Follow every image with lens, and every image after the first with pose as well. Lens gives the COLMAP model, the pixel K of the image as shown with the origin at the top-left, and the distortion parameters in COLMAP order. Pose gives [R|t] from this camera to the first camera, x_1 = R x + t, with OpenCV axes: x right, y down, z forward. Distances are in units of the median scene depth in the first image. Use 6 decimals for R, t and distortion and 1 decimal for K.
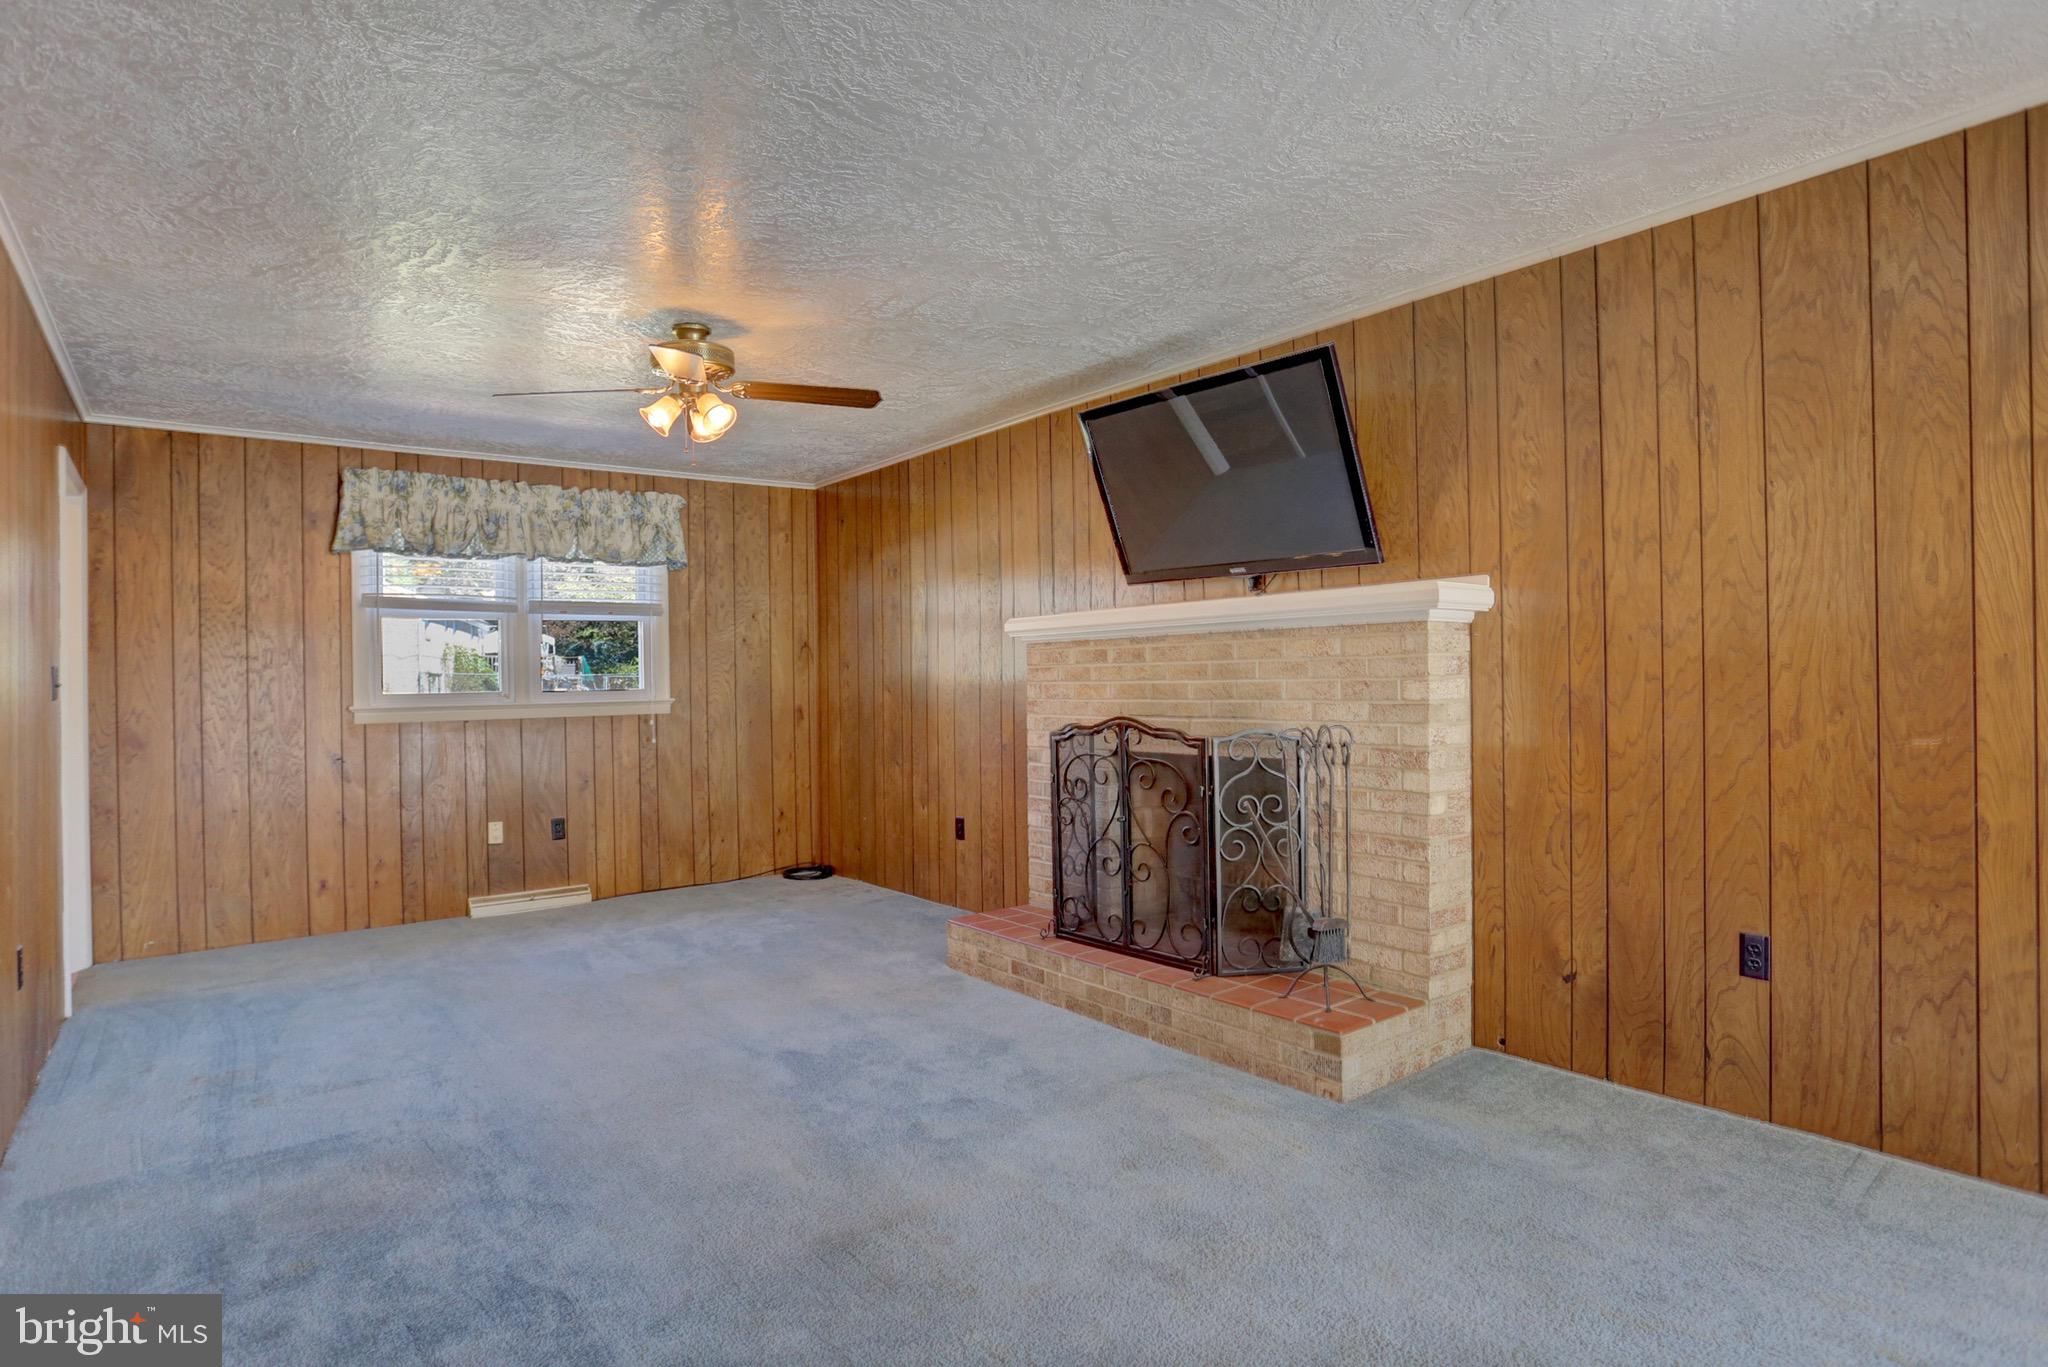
lens RADIAL K [[1065.6, 0, 1022.9], [0, 1065.6, 692.7], [0, 0, 1]] dist [-0.023385, 0.000625]
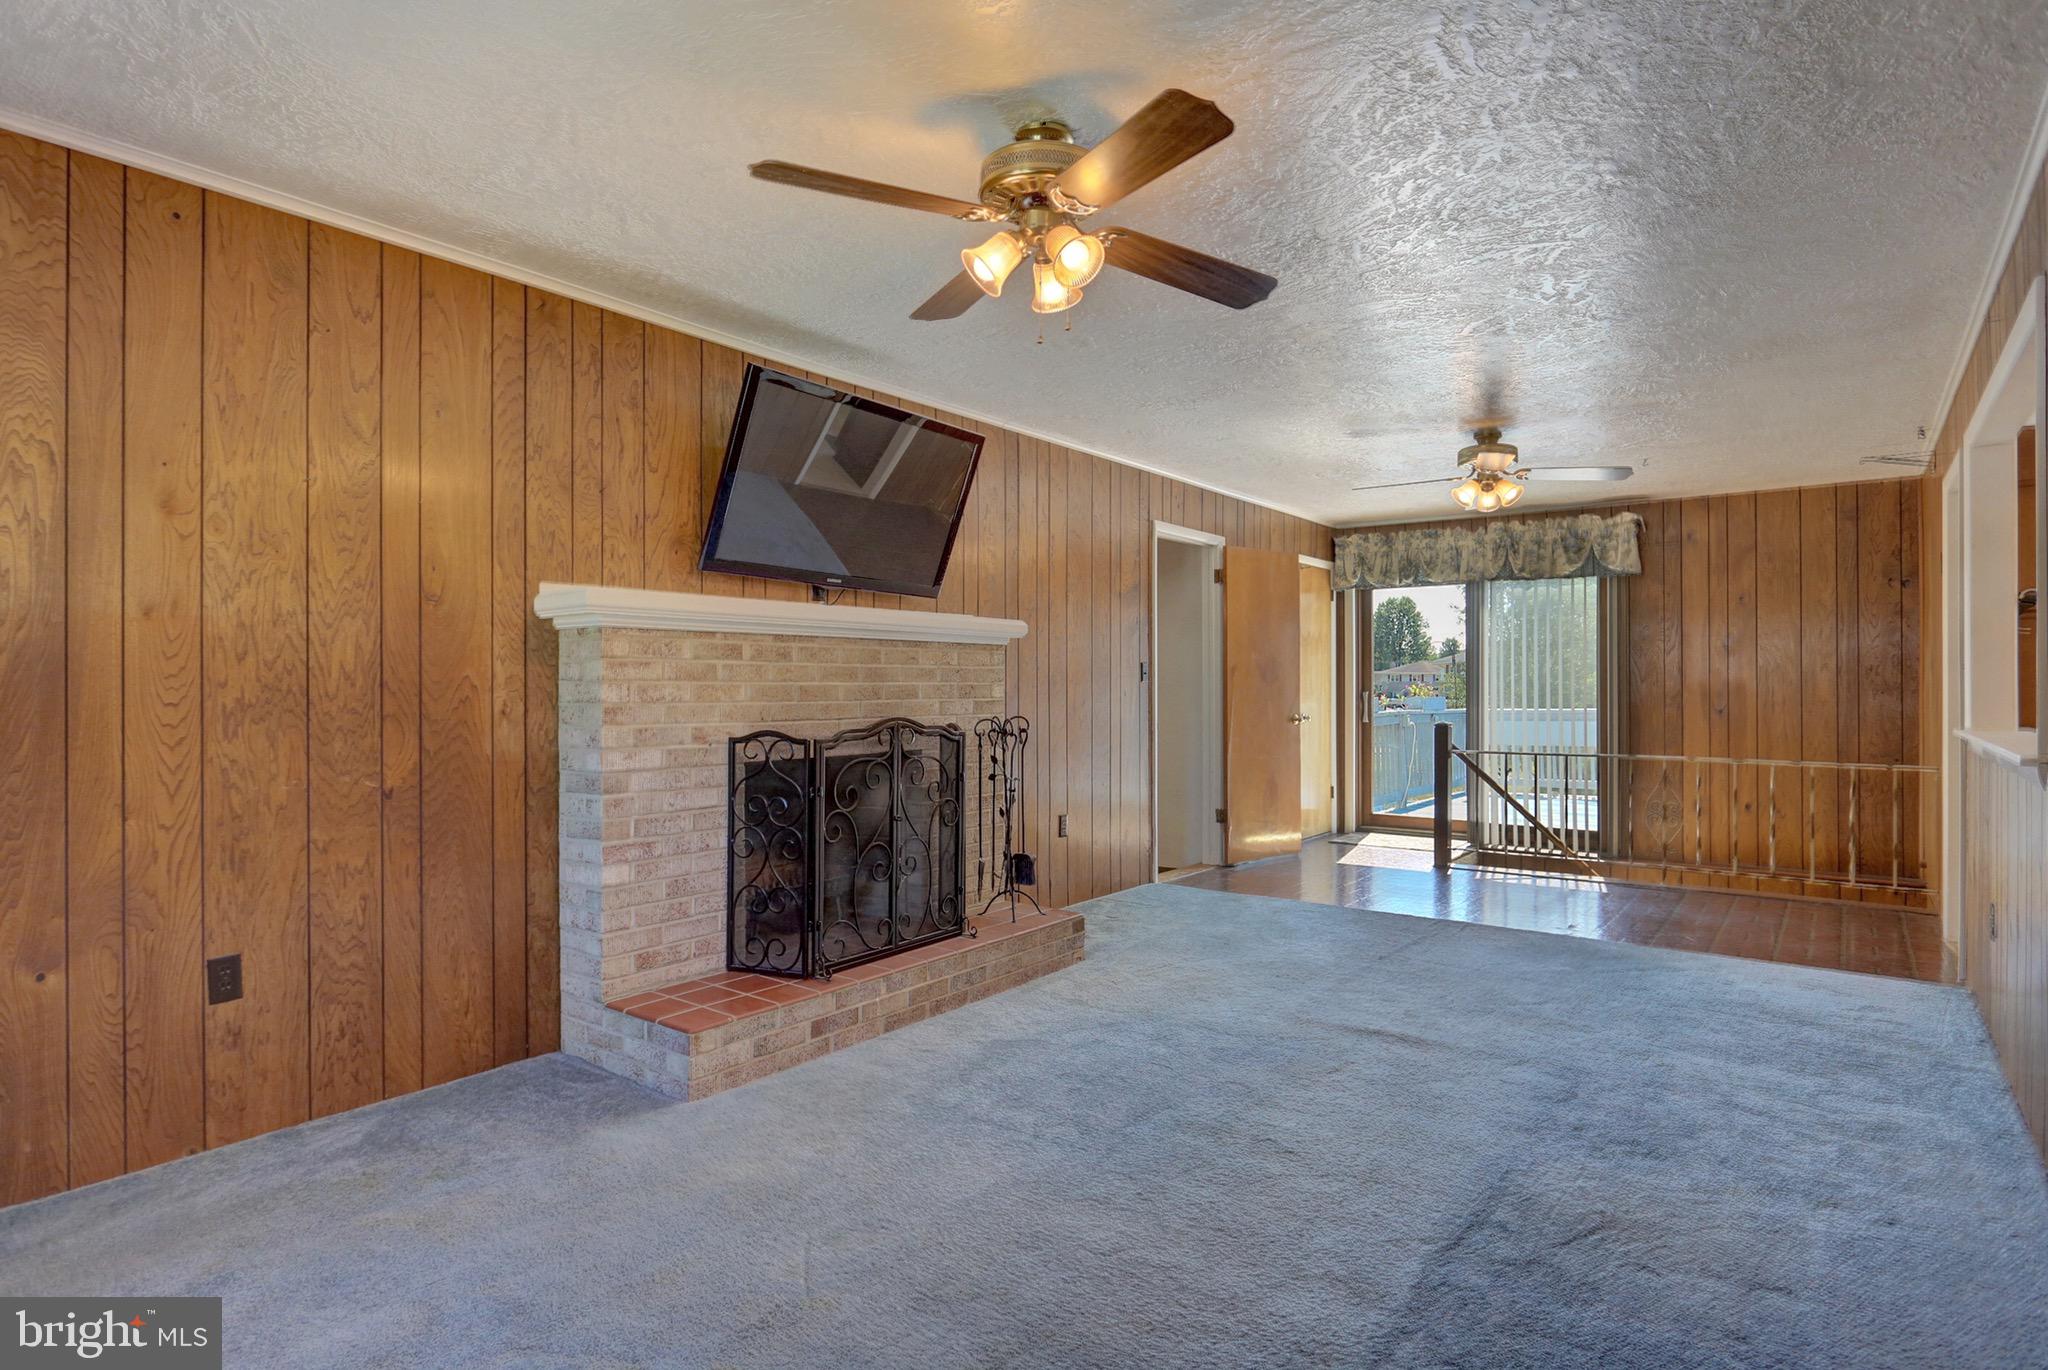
lens RADIAL K [[1065.6, 0, 1023.0], [0, 1065.6, 676.5], [0, 0, 1]] dist [-0.023385, 0.000625]
pose [[-0.235244, 0.020270, 0.971725, -0.861469], [0.012775, 0.999761, -0.017763, 0.003137], [-0.971852, 0.008235, -0.235446, 1.052468]]
